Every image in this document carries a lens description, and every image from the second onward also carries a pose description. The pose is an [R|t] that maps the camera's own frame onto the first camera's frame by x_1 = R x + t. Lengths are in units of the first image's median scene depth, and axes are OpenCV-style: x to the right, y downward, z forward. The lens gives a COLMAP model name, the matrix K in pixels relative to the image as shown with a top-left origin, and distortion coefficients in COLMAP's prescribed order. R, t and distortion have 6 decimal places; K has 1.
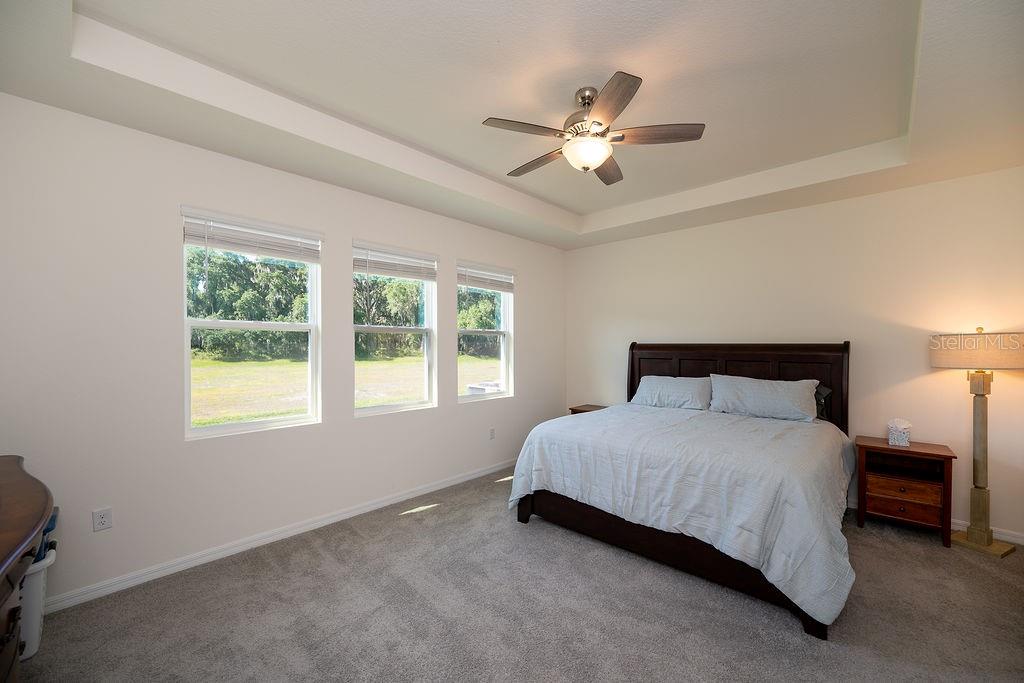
lens RADIAL K [[420.6, 0, 506.7], [0, 420.6, 343.7], [0, 0, 1]] dist [0.000002, -0.000166]
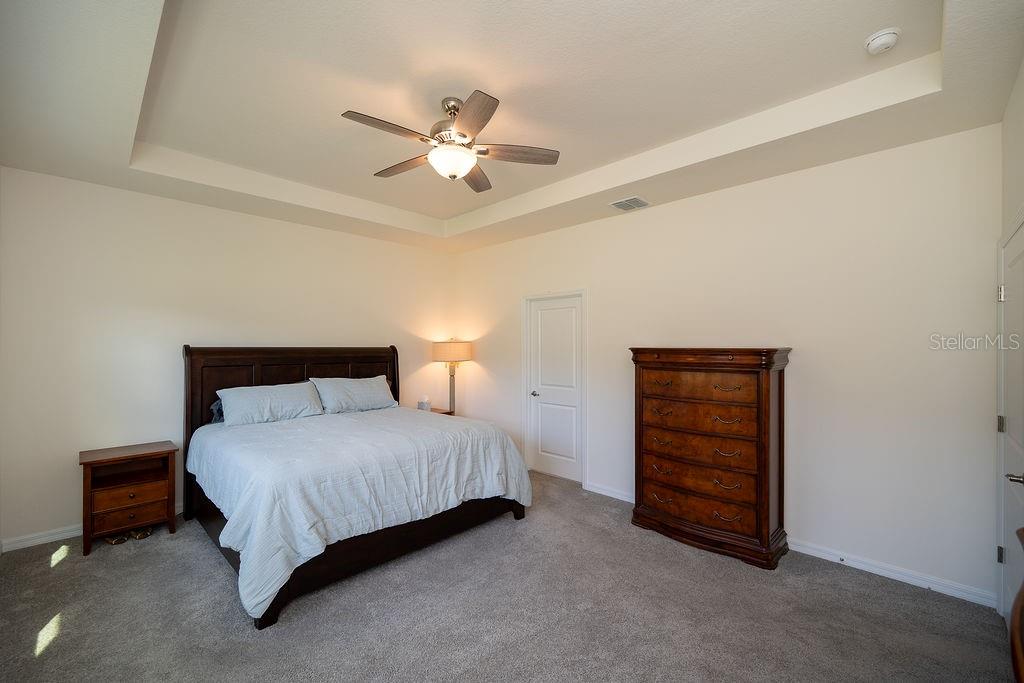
lens RADIAL K [[419.8, 0, 519.1], [0, 419.8, 344.3], [0, 0, 1]] dist [-0.001110, -0.000105]
pose [[0.014051, 0.004548, 0.999891, -0.642422], [-0.001524, 0.999989, -0.004527, -0.004893], [-0.999900, -0.001460, 0.014058, 0.647318]]
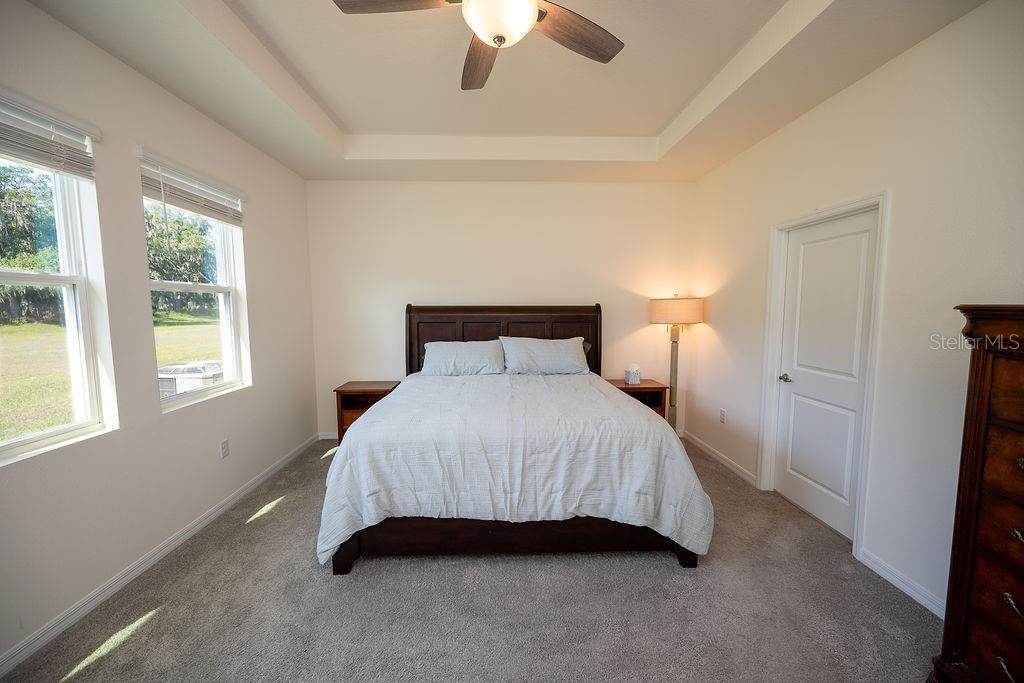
lens RADIAL K [[402.6, 0, 512.0], [0, 402.6, 341.5], [0, 0, 1]] dist [-0.000915, 0.000140]
pose [[0.708880, -0.064888, 0.702338, -0.210854], [0.001384, 0.995885, 0.090612, -0.002782], [-0.705327, -0.063262, 0.706053, 0.402096]]
